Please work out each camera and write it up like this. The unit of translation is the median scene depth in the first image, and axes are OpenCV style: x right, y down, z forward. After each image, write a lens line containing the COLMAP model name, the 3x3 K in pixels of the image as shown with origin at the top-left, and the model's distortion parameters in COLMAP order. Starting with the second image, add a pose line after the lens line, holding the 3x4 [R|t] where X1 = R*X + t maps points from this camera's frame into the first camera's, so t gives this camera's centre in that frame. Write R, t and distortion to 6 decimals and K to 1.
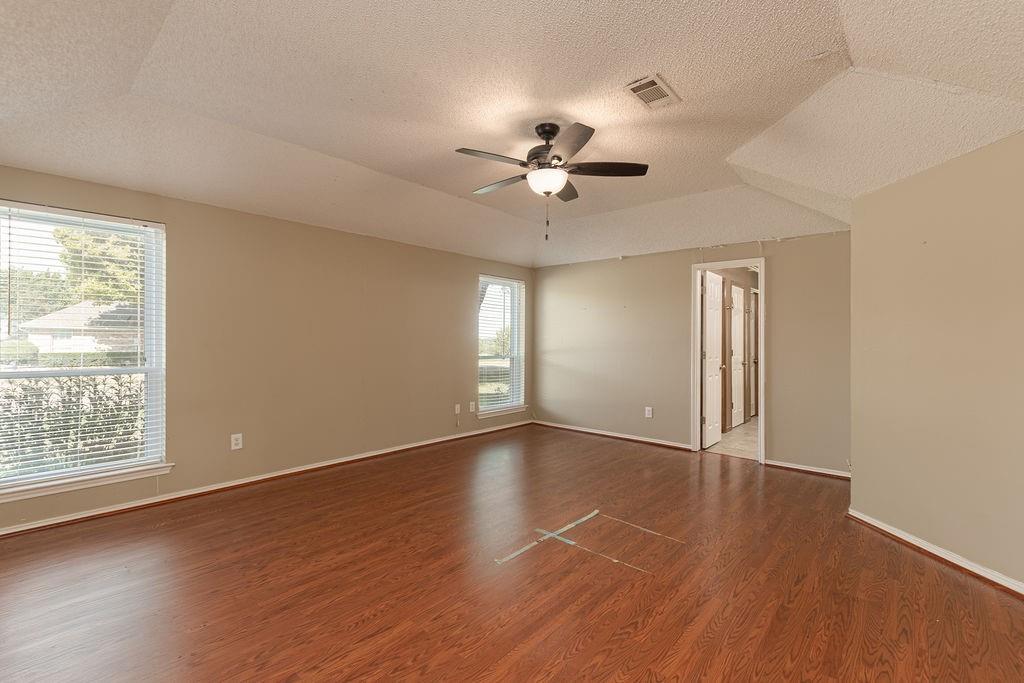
lens RADIAL K [[449.0, 0, 512.7], [0, 449.0, 339.3], [0, 0, 1]] dist [0.004144, 0.000318]
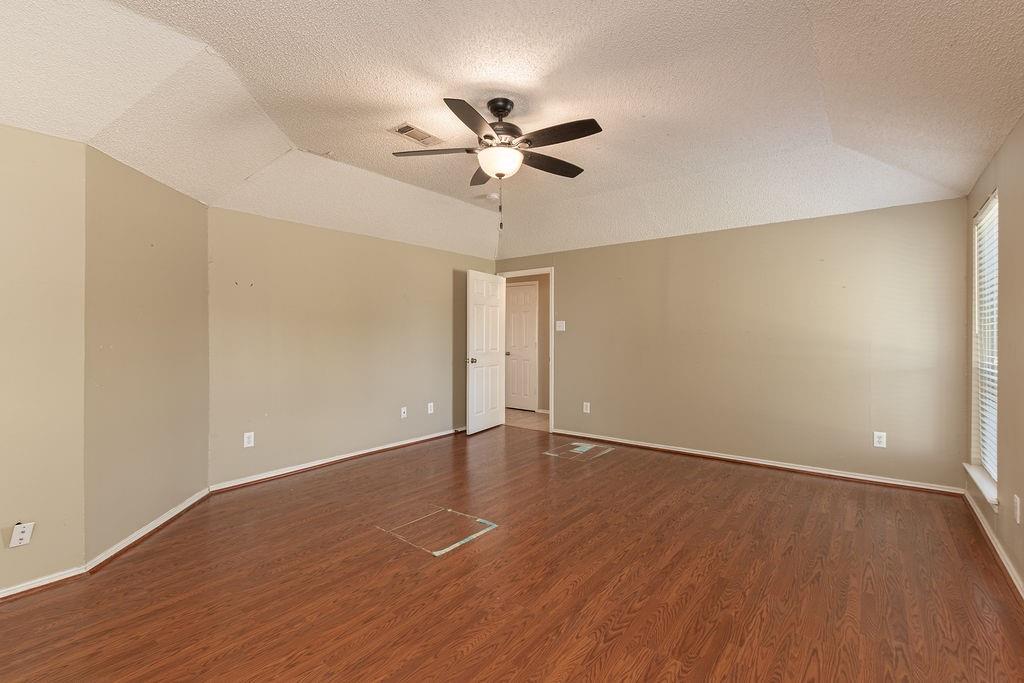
lens RADIAL K [[449.0, 0, 511.3], [0, 449.0, 339.7], [0, 0, 1]] dist [0.004144, 0.000318]
pose [[-0.998600, -0.002234, -0.052856, 0.117286], [-0.002443, 0.999989, 0.003887, 0.006905], [0.052847, 0.004011, -0.998595, 2.184641]]
